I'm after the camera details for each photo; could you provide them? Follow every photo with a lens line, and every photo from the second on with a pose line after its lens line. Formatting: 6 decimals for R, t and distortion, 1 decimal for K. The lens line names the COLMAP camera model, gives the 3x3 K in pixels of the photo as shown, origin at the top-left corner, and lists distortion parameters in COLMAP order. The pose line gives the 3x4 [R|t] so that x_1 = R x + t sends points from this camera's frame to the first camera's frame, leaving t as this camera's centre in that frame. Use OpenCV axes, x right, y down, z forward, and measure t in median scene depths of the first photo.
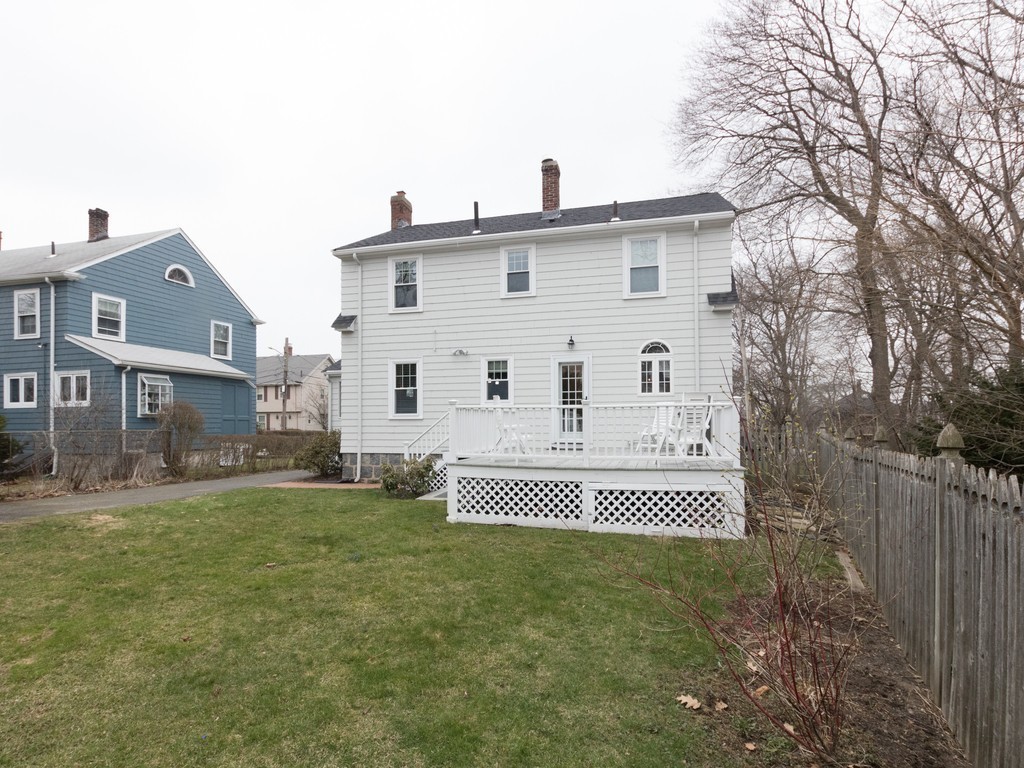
lens RADIAL K [[557.2, 0, 514.2], [0, 557.2, 429.1], [0, 0, 1]] dist [0.002358, 0.001066]
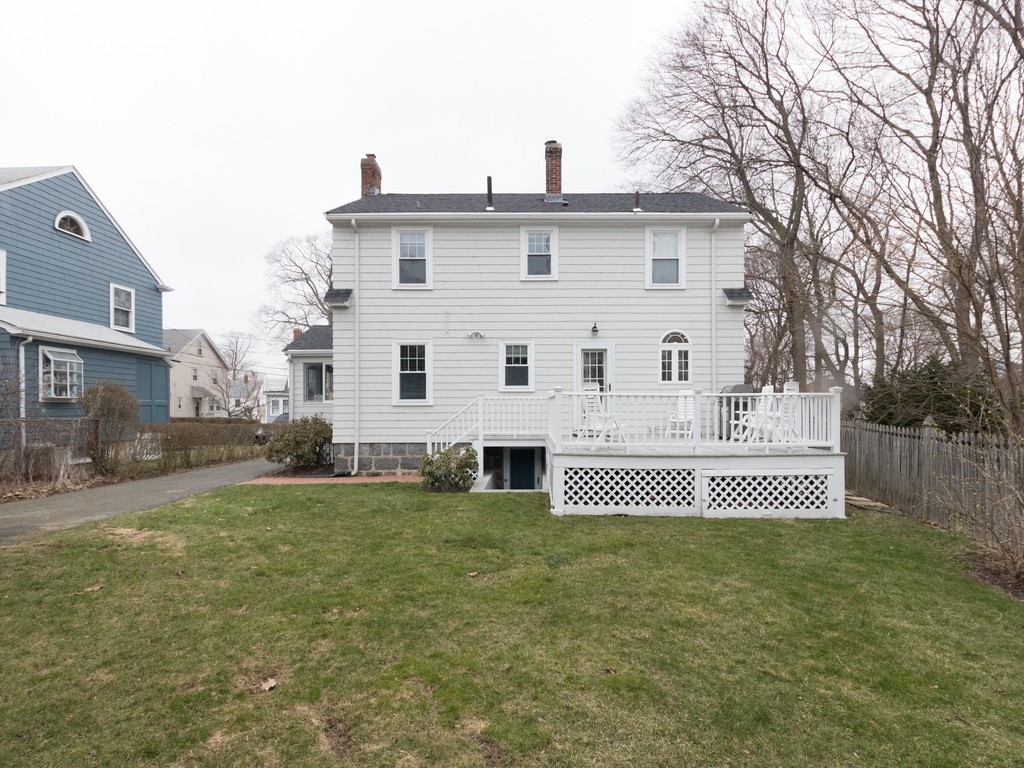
lens RADIAL K [[556.7, 0, 529.1], [0, 556.7, 422.0], [0, 0, 1]] dist [0.005515, -0.000311]
pose [[0.963686, -0.004575, 0.267000, -0.274934], [0.000989, 0.999908, 0.013563, -0.003020], [-0.267037, -0.012807, 0.963601, 0.066684]]
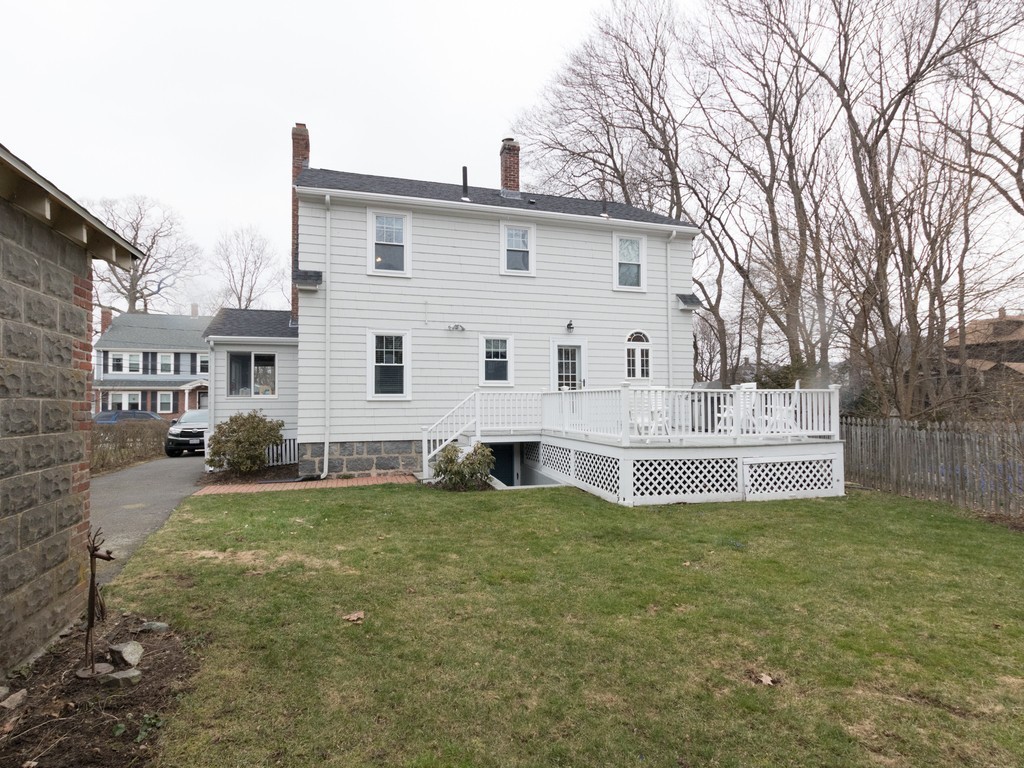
lens RADIAL K [[566.1, 0, 508.9], [0, 566.1, 401.1], [0, 0, 1]] dist [0.007553, 0.000705]
pose [[0.840218, 0.003009, 0.542240, -0.551039], [0.006254, 0.999864, -0.015239, -0.002605], [-0.542213, 0.016195, 0.840085, 0.183751]]
